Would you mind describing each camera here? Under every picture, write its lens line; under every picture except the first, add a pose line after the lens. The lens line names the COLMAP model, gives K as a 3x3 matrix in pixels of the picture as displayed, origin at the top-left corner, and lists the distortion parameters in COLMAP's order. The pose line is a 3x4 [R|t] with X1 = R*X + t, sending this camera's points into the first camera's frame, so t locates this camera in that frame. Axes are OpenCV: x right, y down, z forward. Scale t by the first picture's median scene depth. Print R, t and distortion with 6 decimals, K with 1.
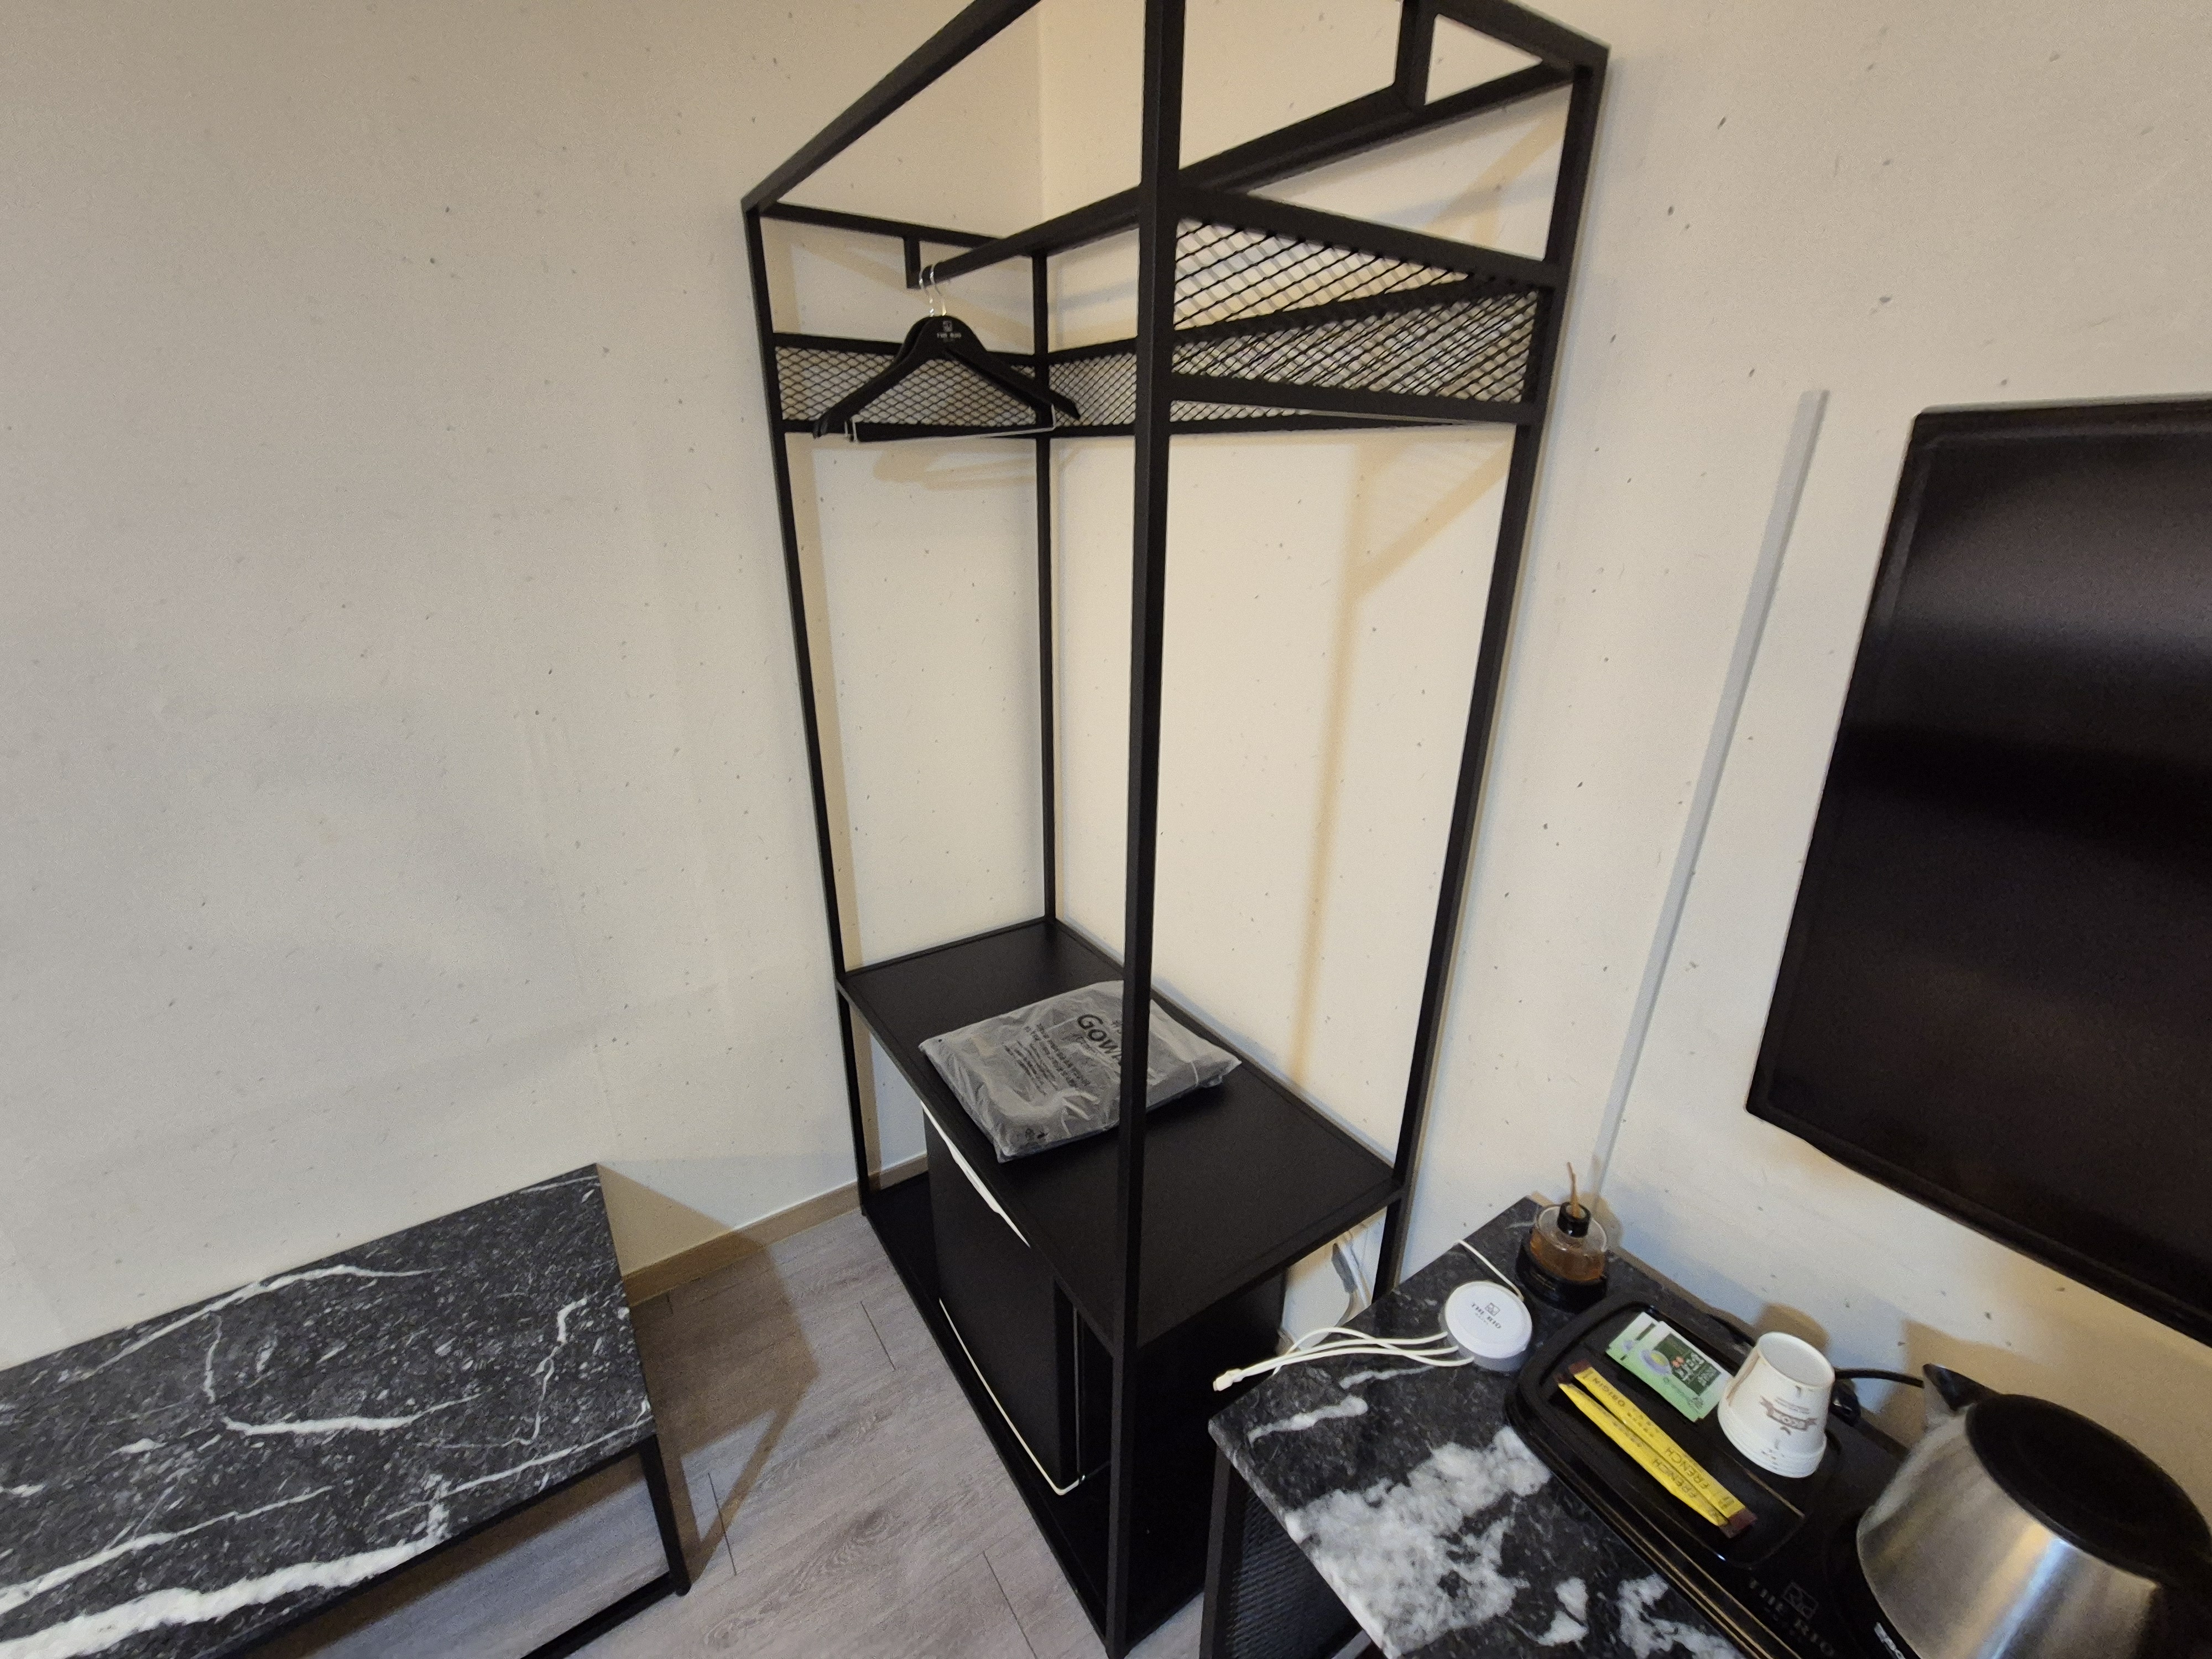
lens RADIAL K [[908.4, 0, 1106.0], [0, 908.4, 829.5], [0, 0, 1]] dist [-0.002473, 0.002477]
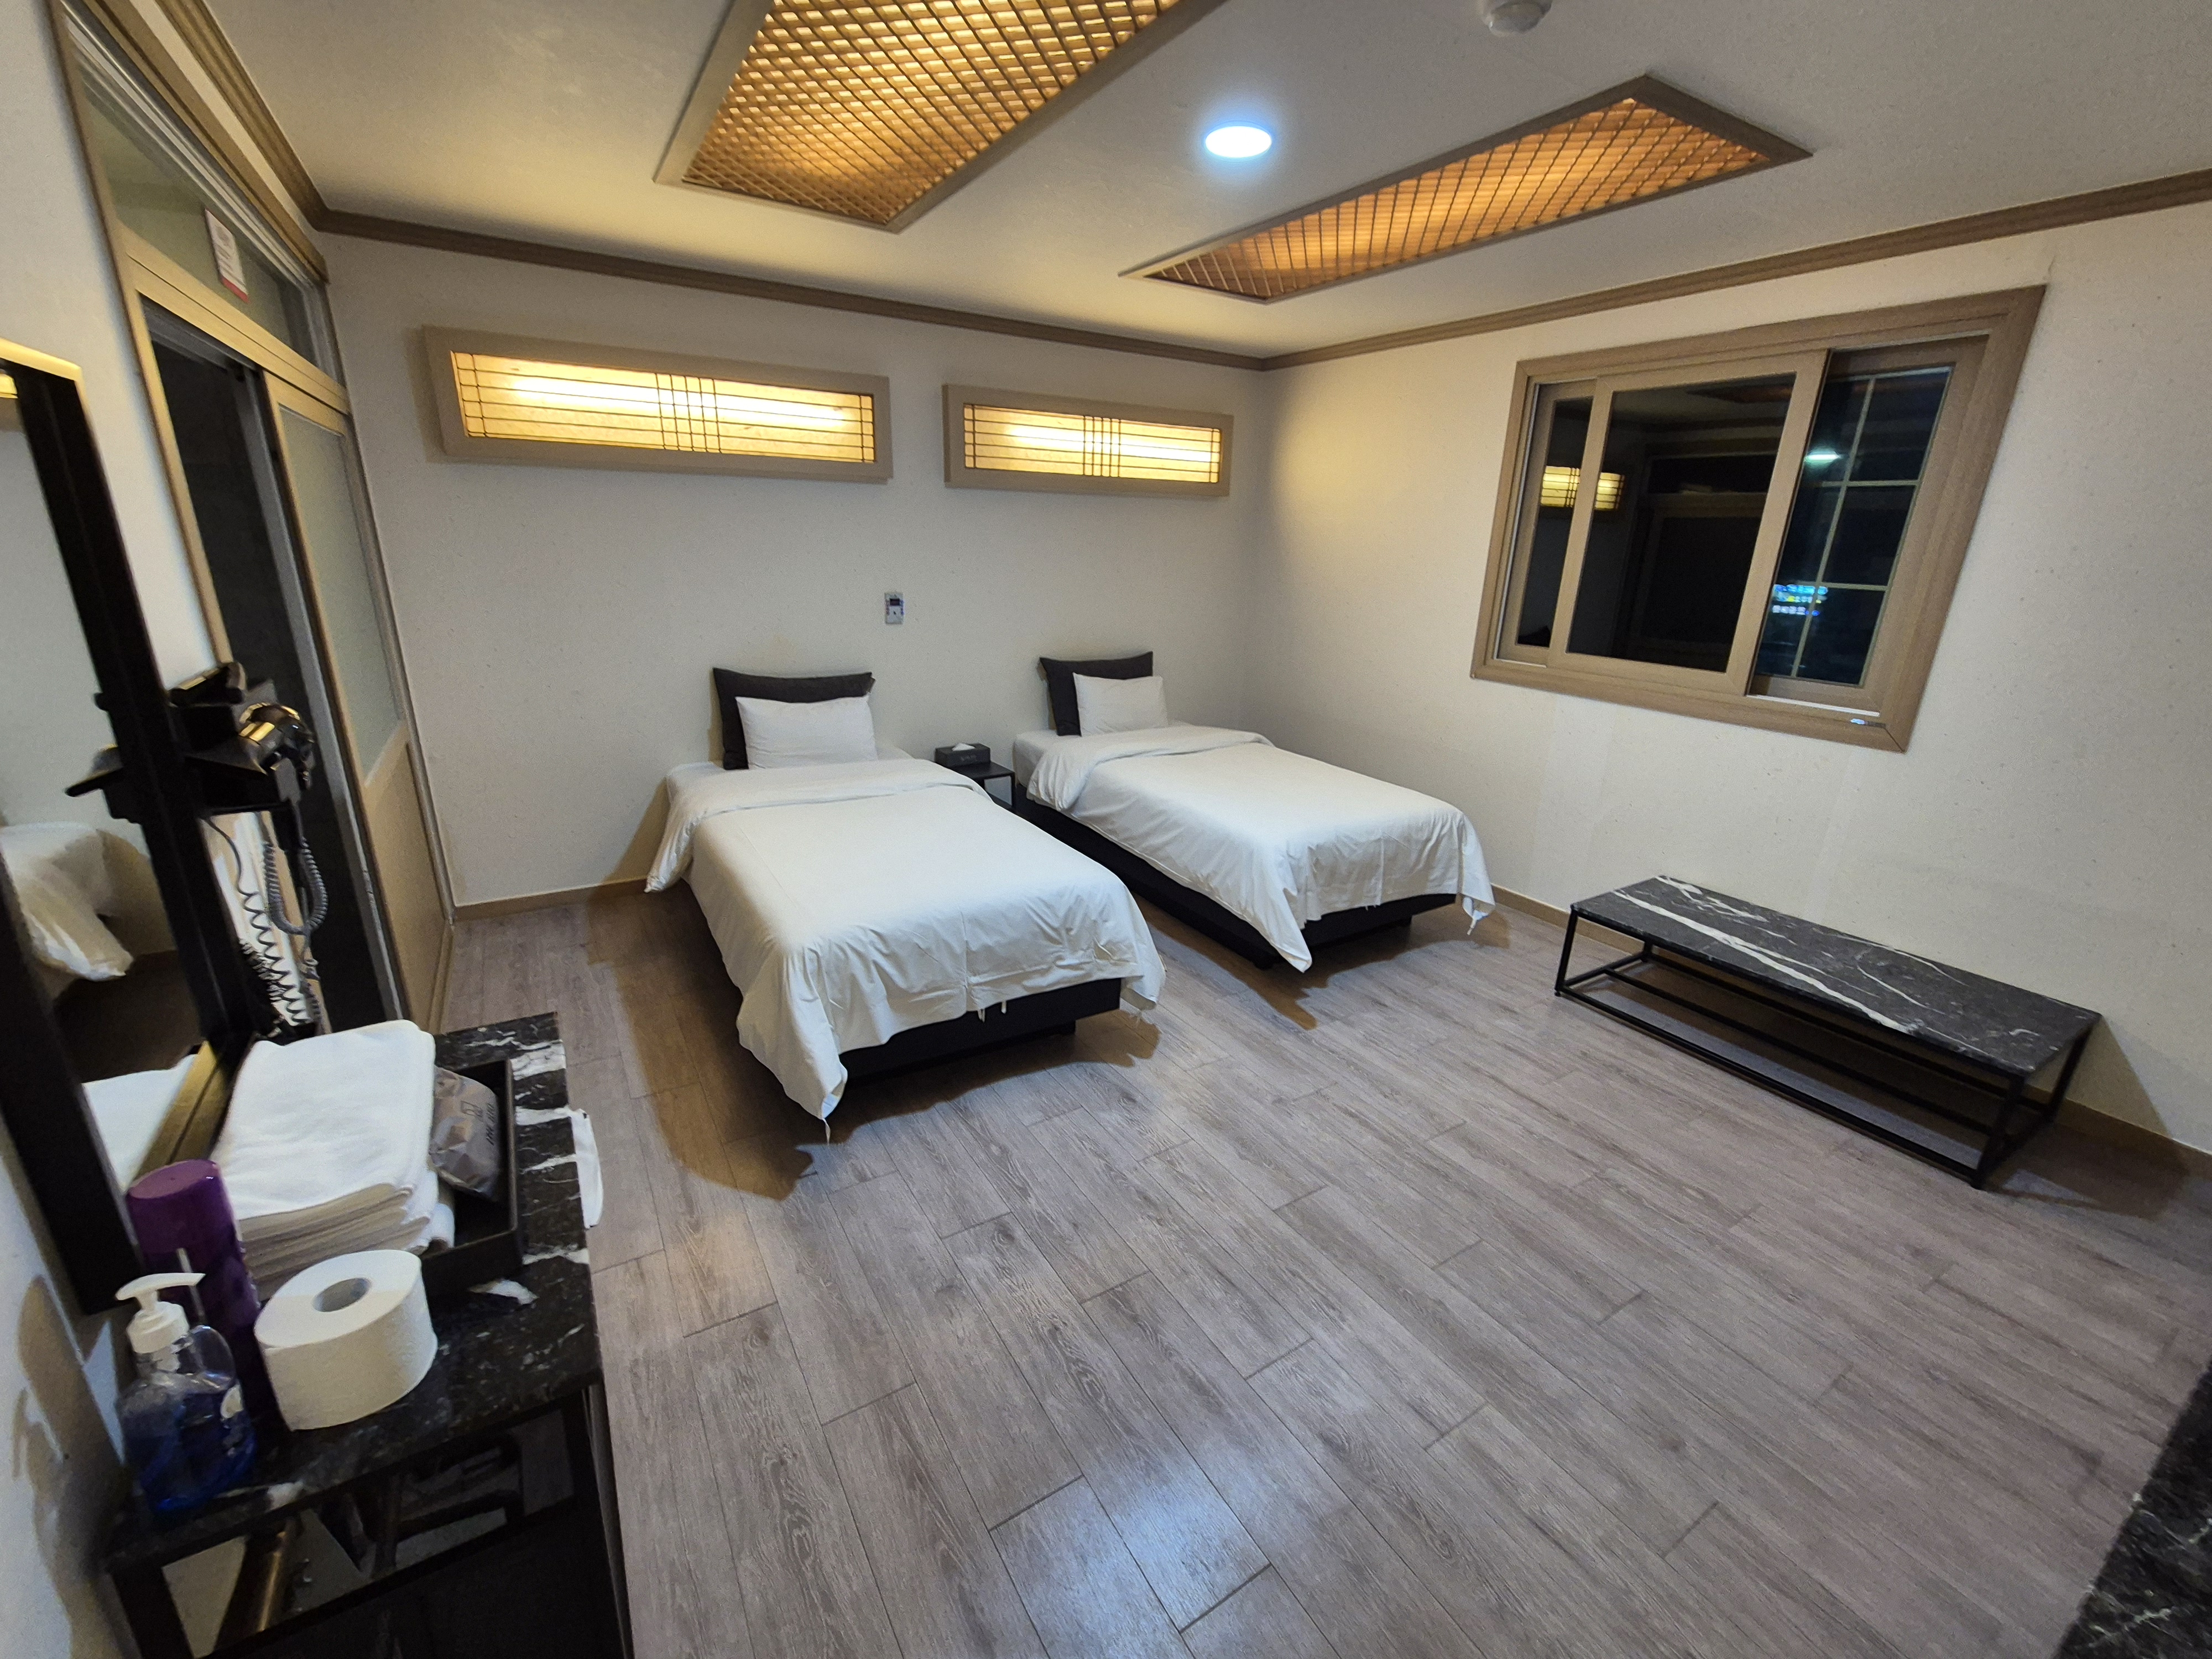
lens RADIAL K [[908.4, 0, 1106.0], [0, 908.4, 829.5], [0, 0, 1]] dist [-0.002473, 0.002477]
pose [[-0.048405, 0.302310, -0.951980, 1.791733], [-0.398344, 0.868179, 0.295953, 0.647864], [0.915958, 0.393541, 0.078399, -1.572866]]
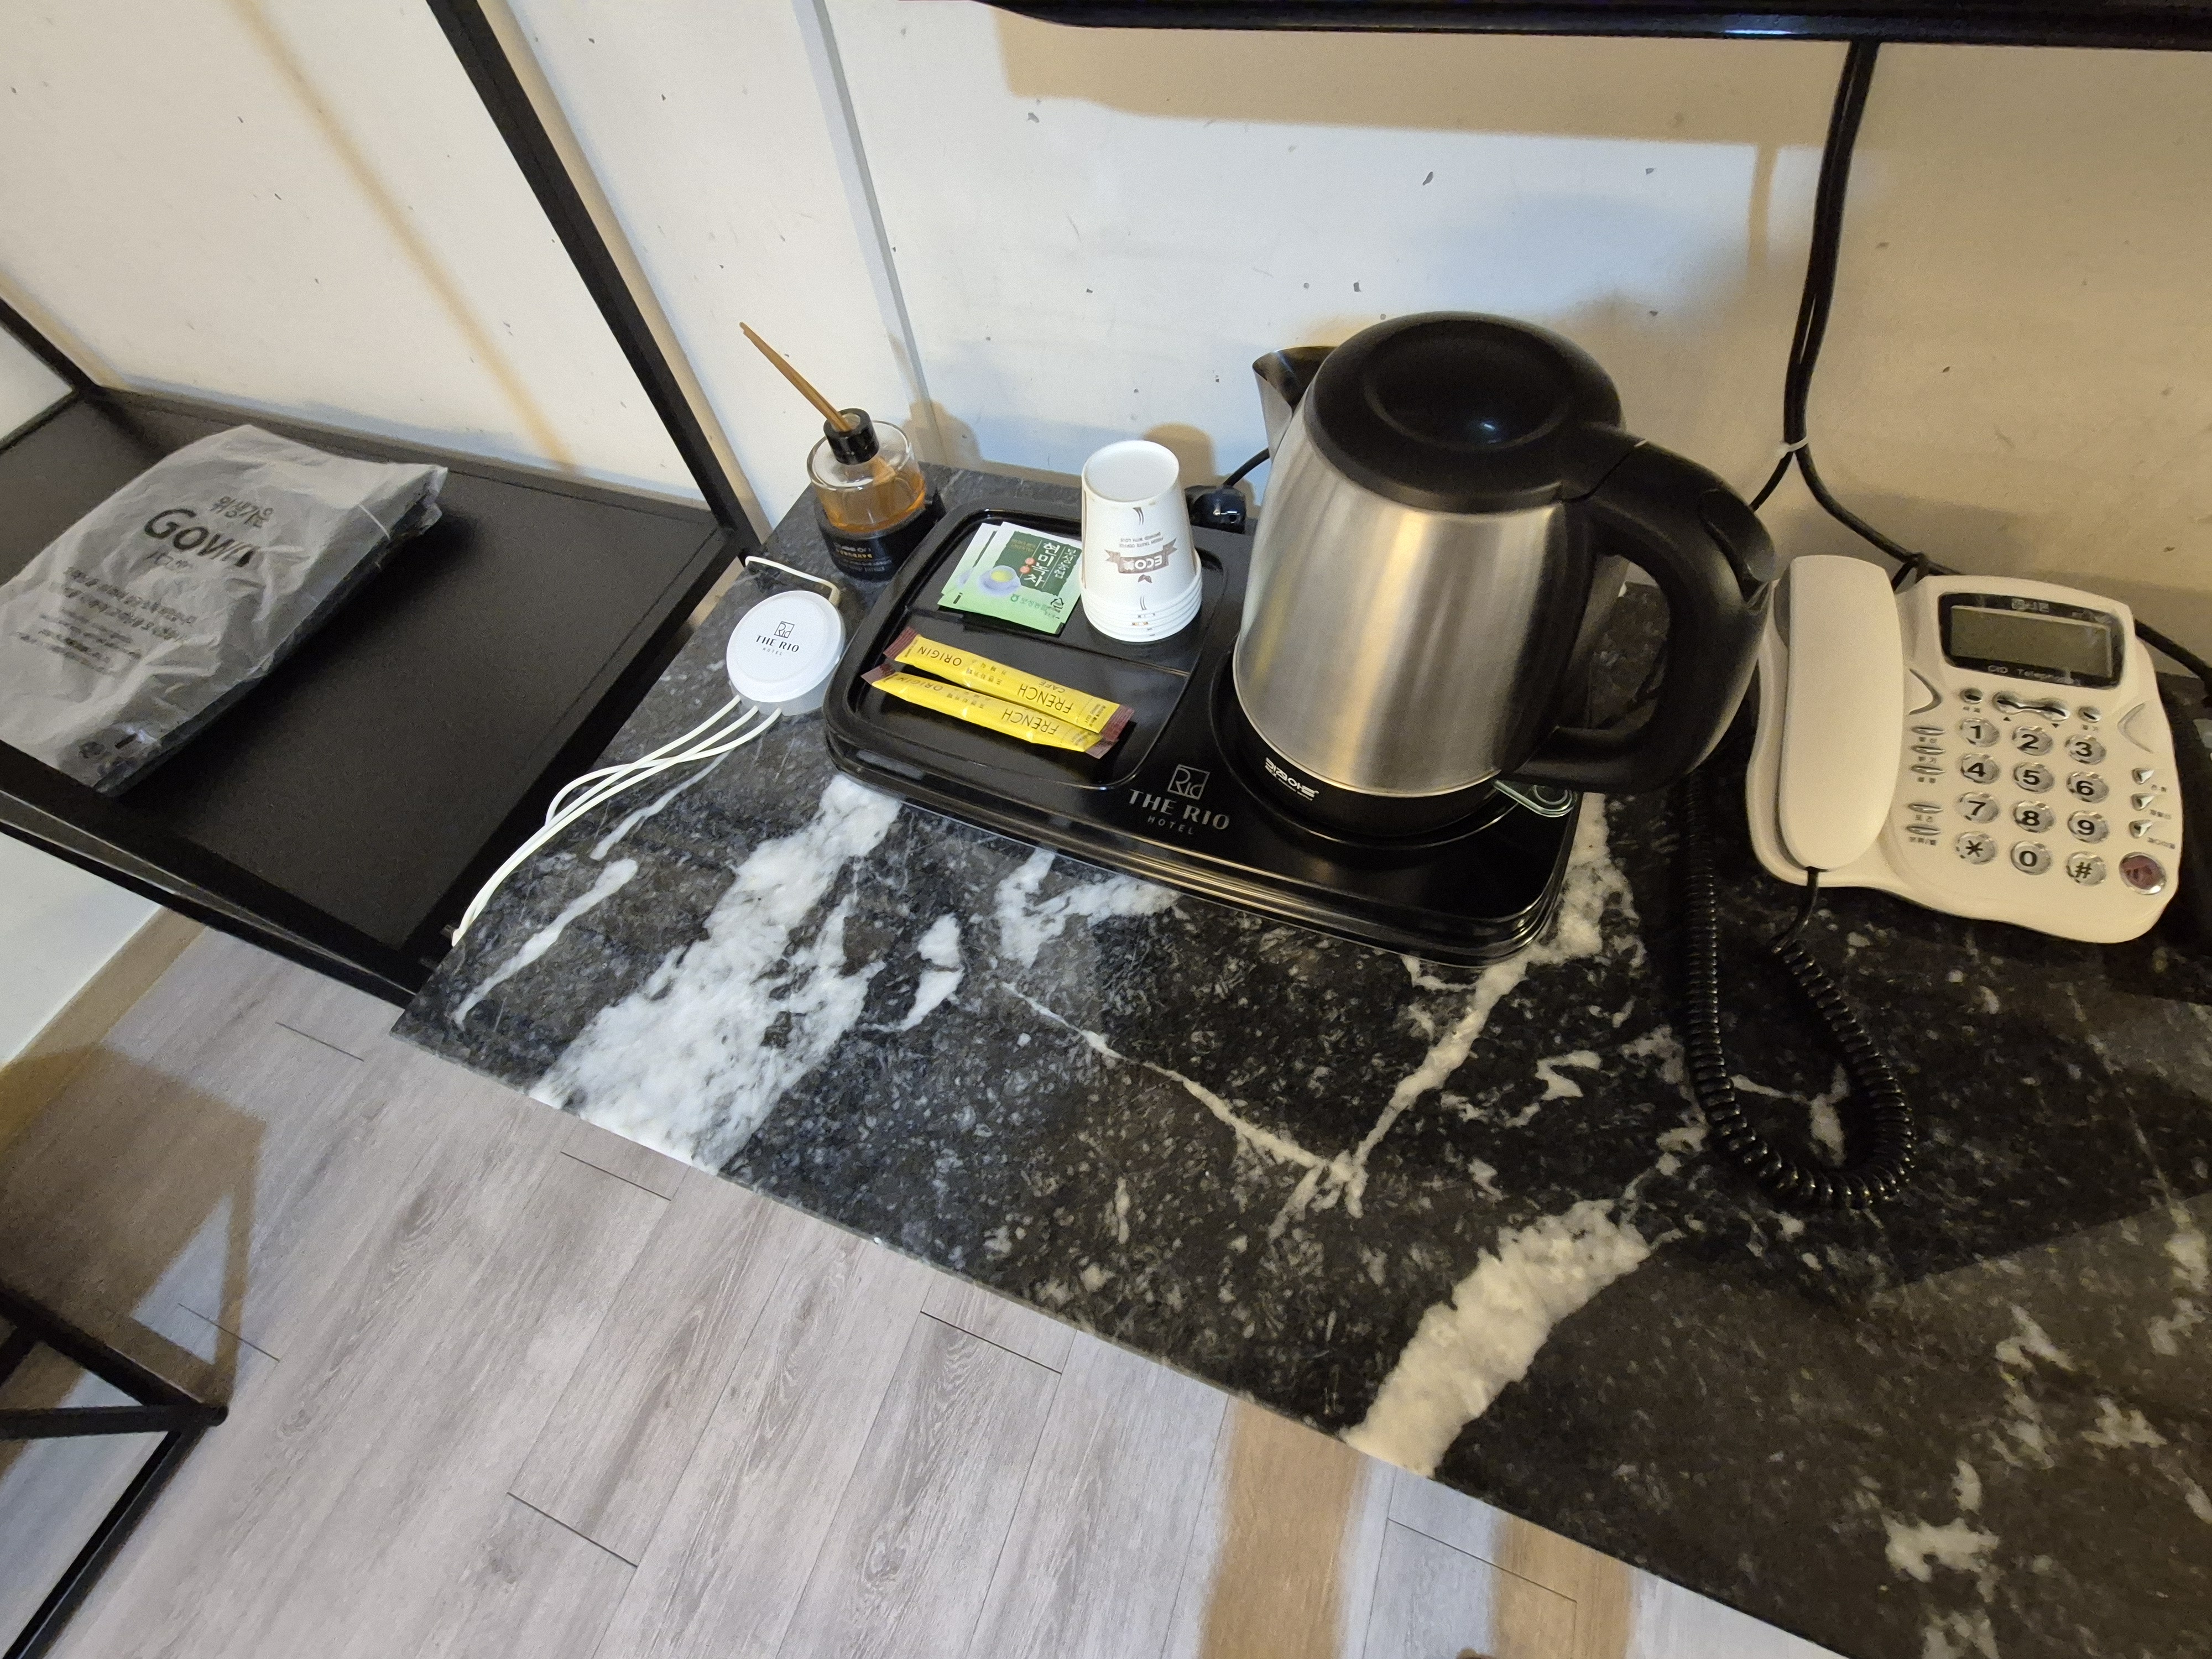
lens RADIAL K [[908.4, 0, 1106.0], [0, 908.4, 829.5], [0, 0, 1]] dist [-0.002473, 0.002477]
pose [[0.812967, -0.536037, 0.227485, 0.435539], [0.303262, 0.723241, 0.620447, 0.341376], [-0.497109, -0.435416, 0.750530, 0.397813]]
